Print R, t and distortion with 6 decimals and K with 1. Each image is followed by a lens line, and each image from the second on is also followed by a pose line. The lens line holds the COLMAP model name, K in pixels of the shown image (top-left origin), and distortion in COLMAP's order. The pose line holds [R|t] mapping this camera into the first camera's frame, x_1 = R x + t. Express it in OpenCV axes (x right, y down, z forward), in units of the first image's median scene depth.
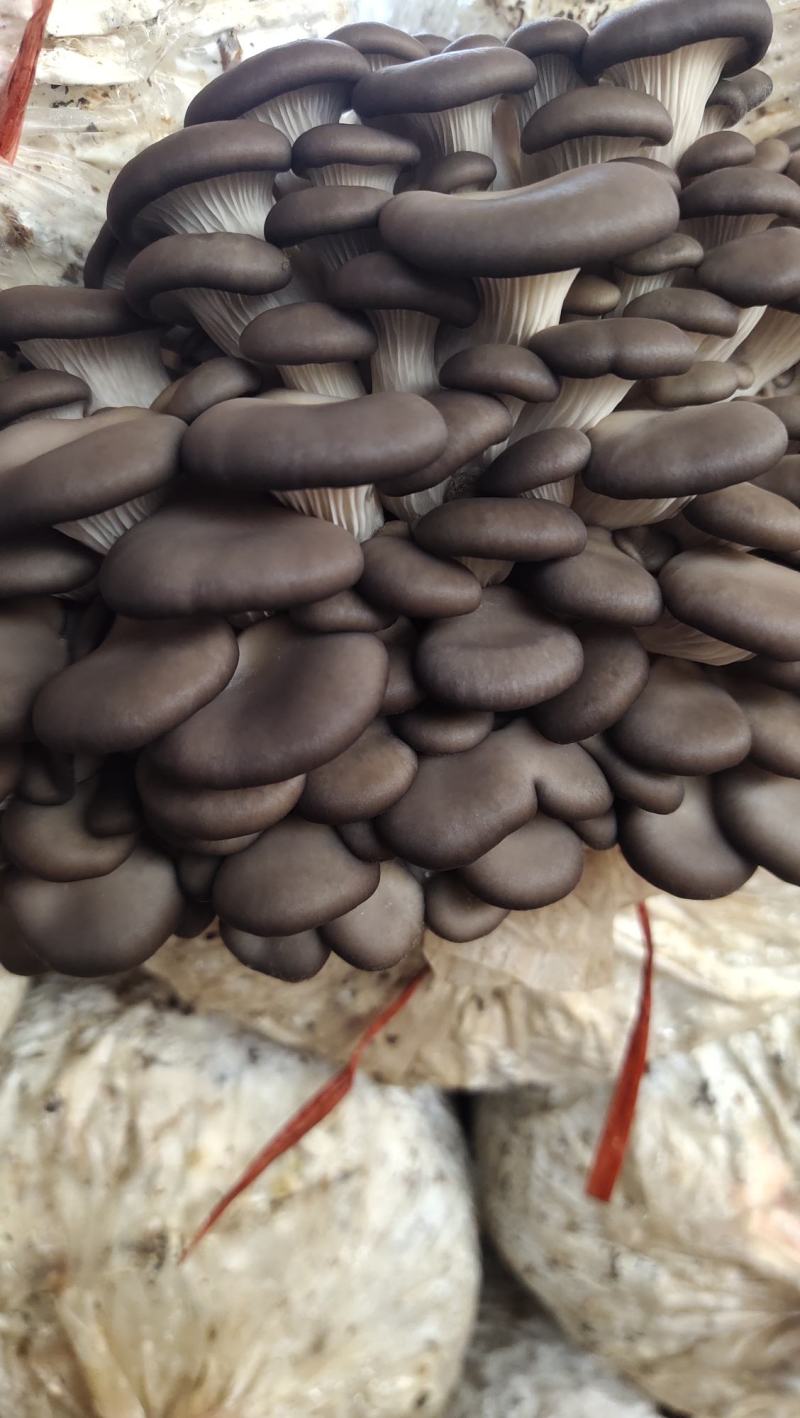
lens RADIAL K [[1097.2, 0, 402.3], [0, 1097.2, 713.3], [0, 0, 1]] dist [0.072285, -0.165789]
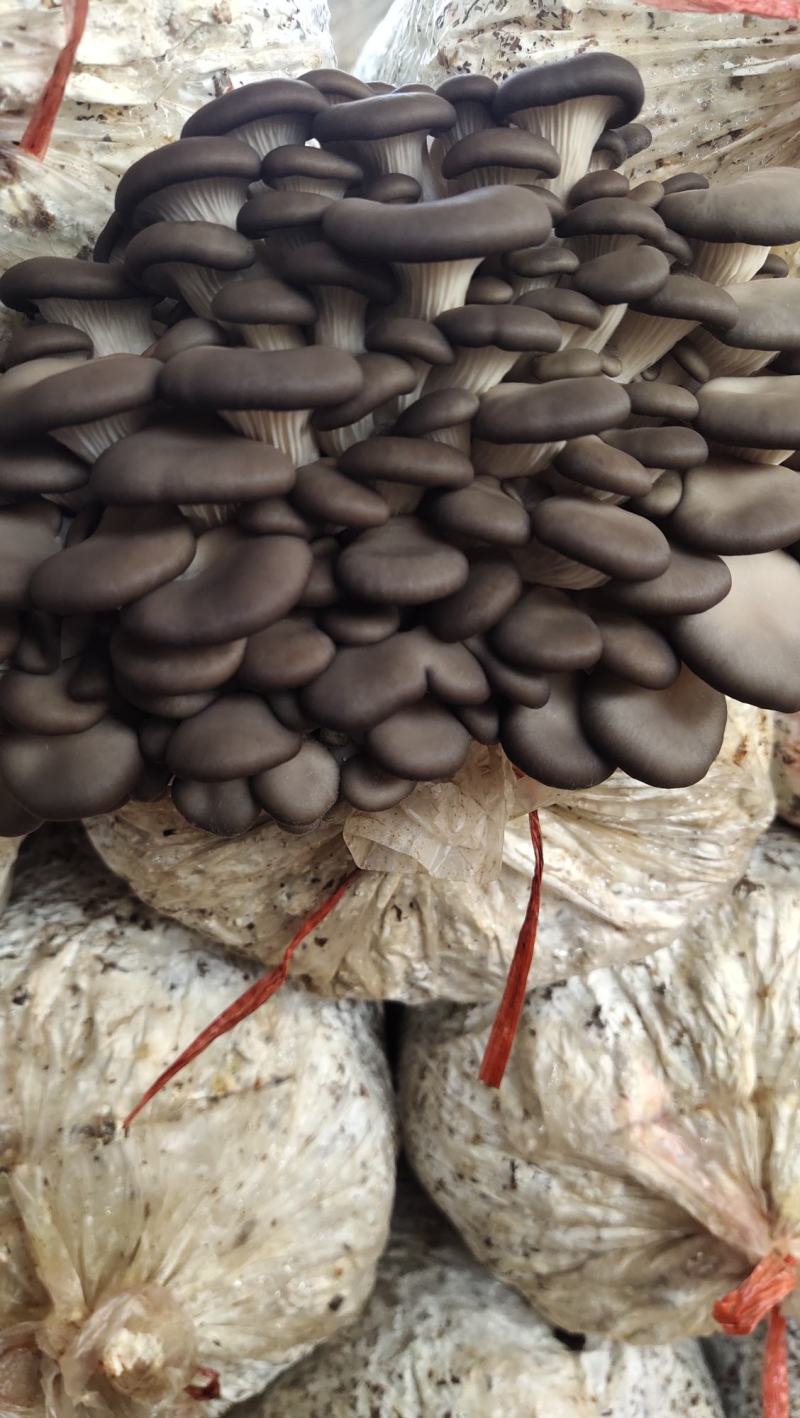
lens RADIAL K [[1069.1, 0, 400.0], [0, 1069.1, 709.0], [0, 0, 1]] dist [0.092363, -0.176682]
pose [[0.998362, 0.055781, 0.012701, 0.068684], [-0.055258, 0.997734, -0.038376, 0.139659], [-0.014813, 0.037612, 0.999183, -0.202090]]
